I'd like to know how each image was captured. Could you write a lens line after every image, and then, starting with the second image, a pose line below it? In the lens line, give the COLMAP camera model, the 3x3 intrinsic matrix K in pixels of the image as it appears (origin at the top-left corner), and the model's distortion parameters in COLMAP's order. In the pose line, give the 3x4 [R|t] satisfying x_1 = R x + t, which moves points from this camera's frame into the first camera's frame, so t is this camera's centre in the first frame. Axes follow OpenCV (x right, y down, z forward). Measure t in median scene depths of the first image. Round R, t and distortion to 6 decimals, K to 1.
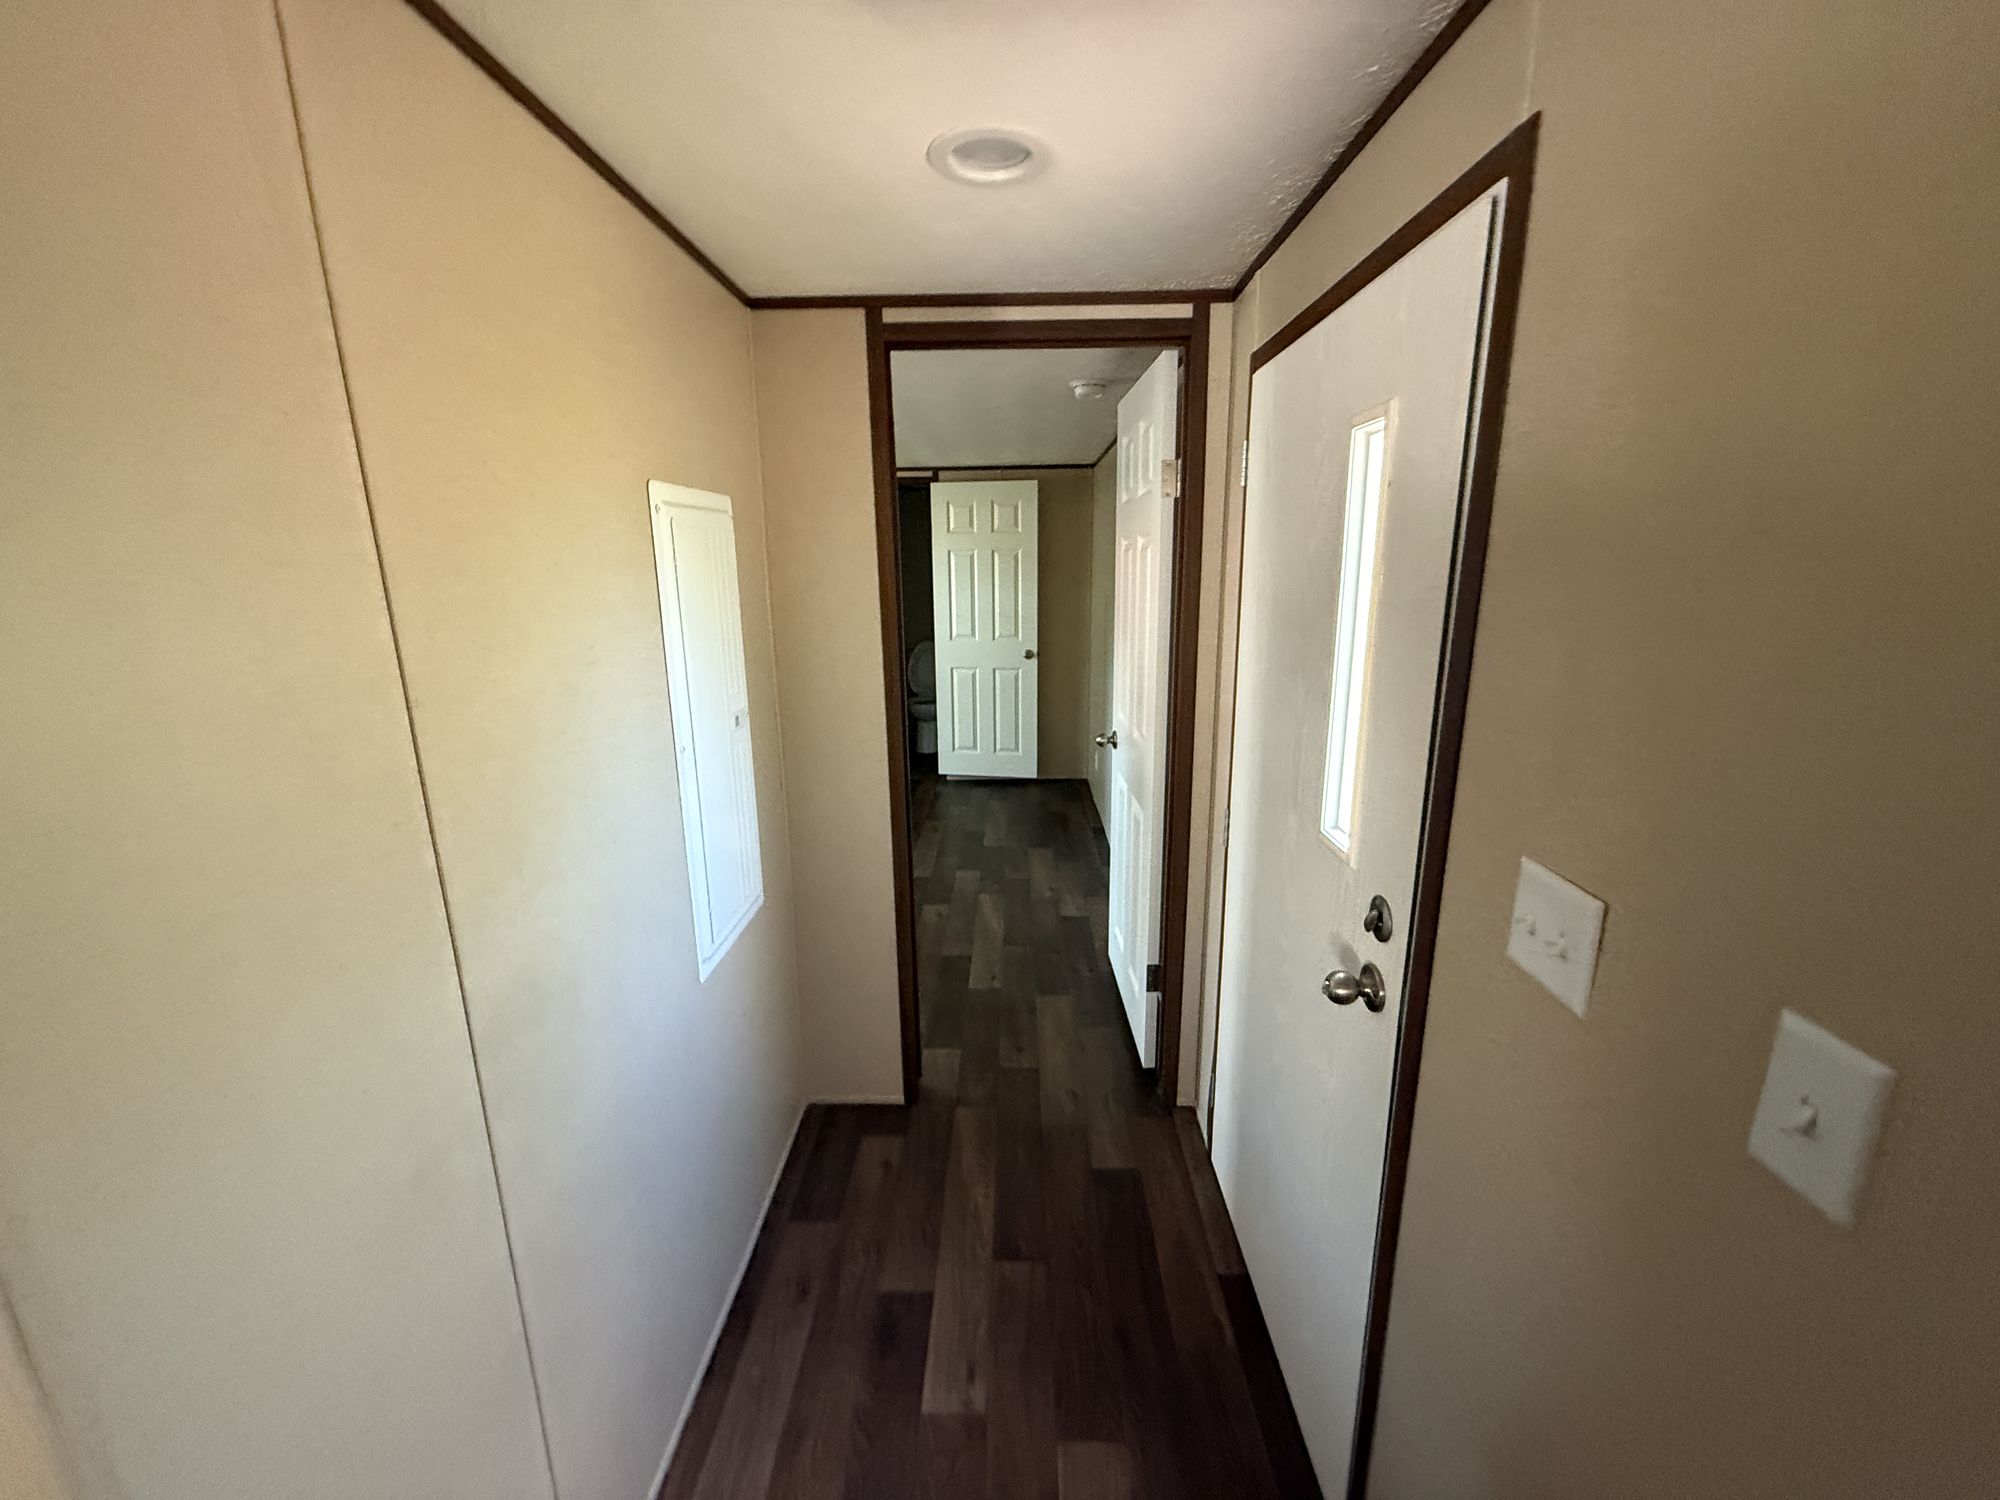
lens RADIAL K [[815.7, 0, 1000.0], [0, 815.7, 750.0], [0, 0, 1]] dist [-0.000527, 0.000001]
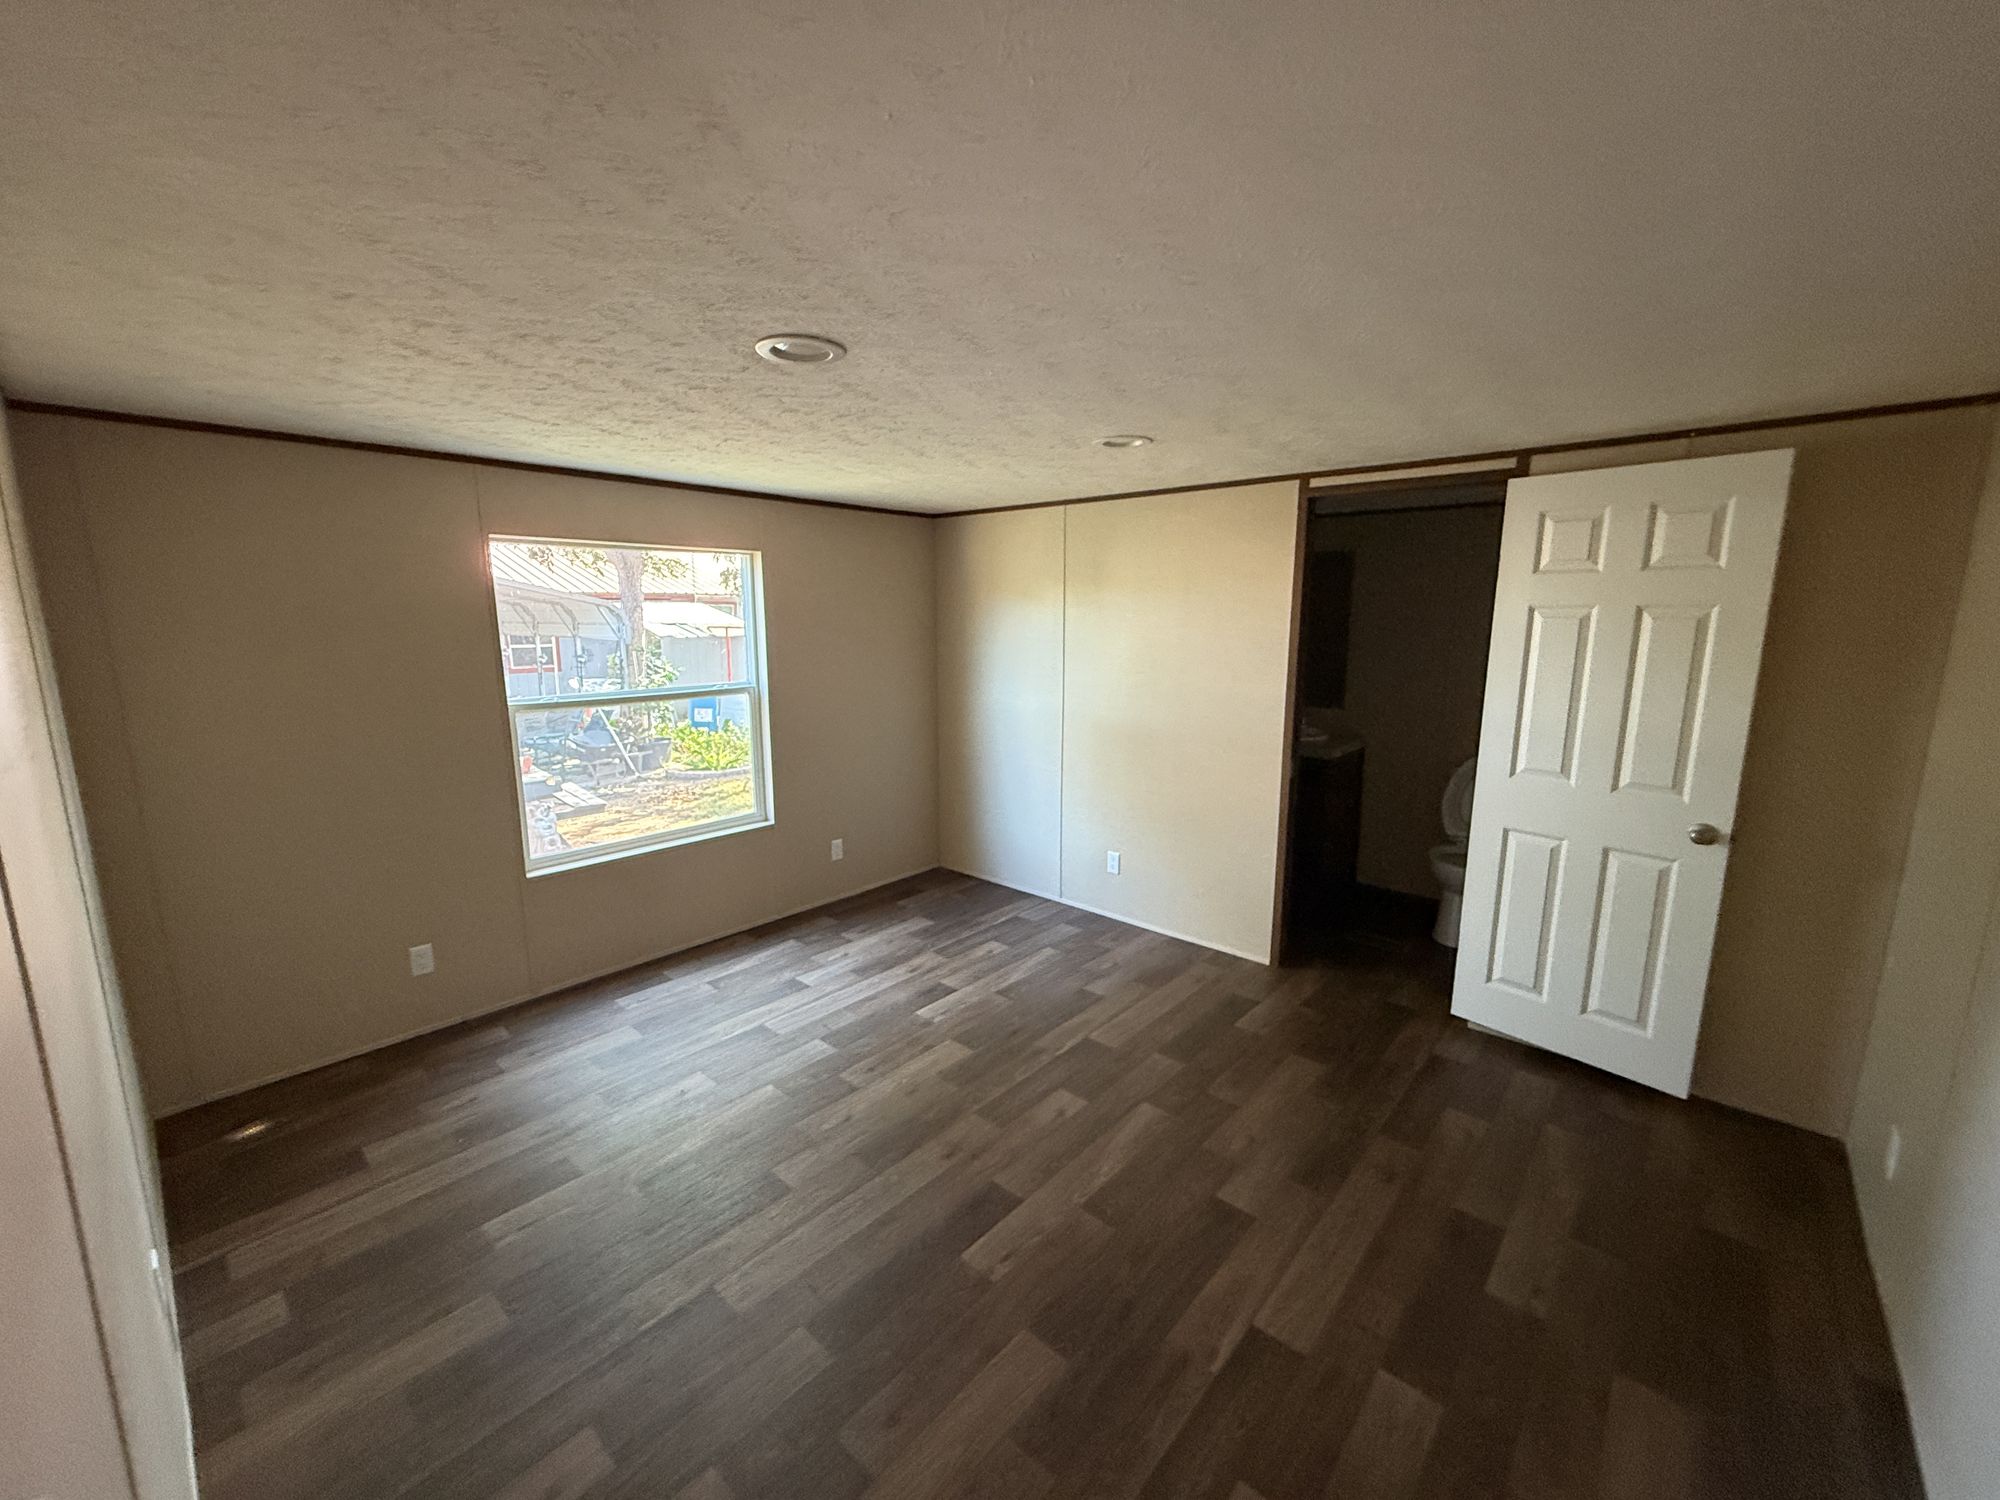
lens RADIAL K [[796.2, 0, 979.8], [0, 796.2, 744.7], [0, 0, 1]] dist [-0.015149, 0.000038]
pose [[0.749839, 0.126427, -0.649428, 0.010230], [-0.165855, 0.986150, 0.000480, -0.104085], [0.640495, 0.107351, 0.760423, 0.416050]]
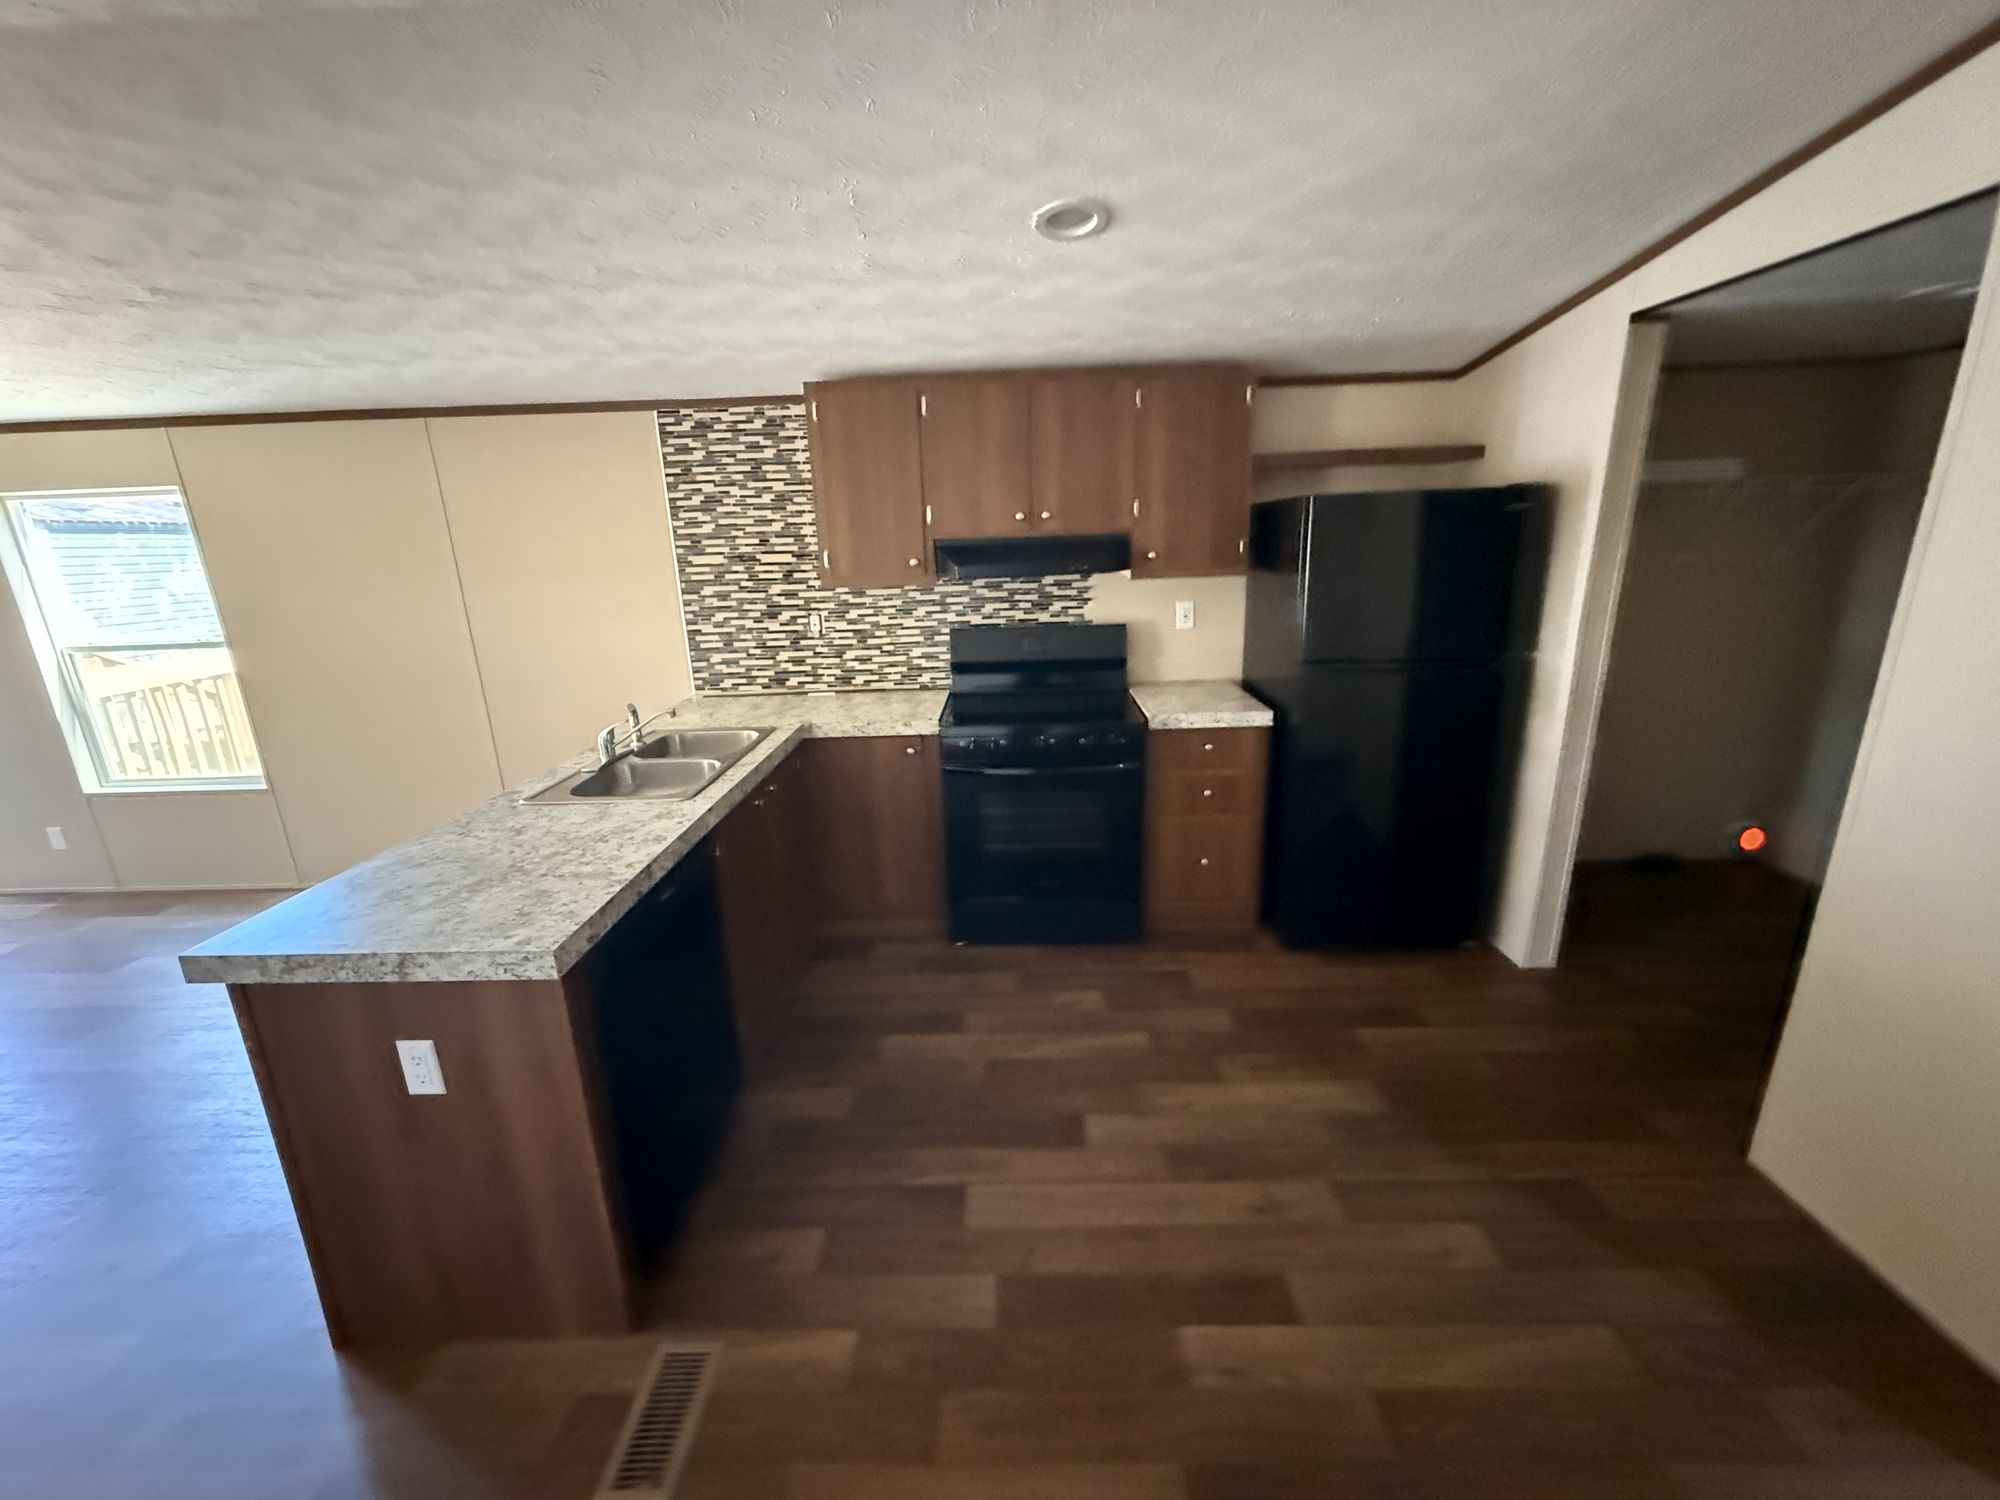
lens RADIAL K [[759.6, 0, 1000.0], [0, 759.6, 750.0], [0, 0, 1]] dist [-0.001635, -0.000069]
pose [[0.005098, 0.279296, -0.960192, 0.020368], [-0.204314, 0.940239, 0.272407, -0.214601], [0.978892, 0.194792, 0.061857, 0.882710]]
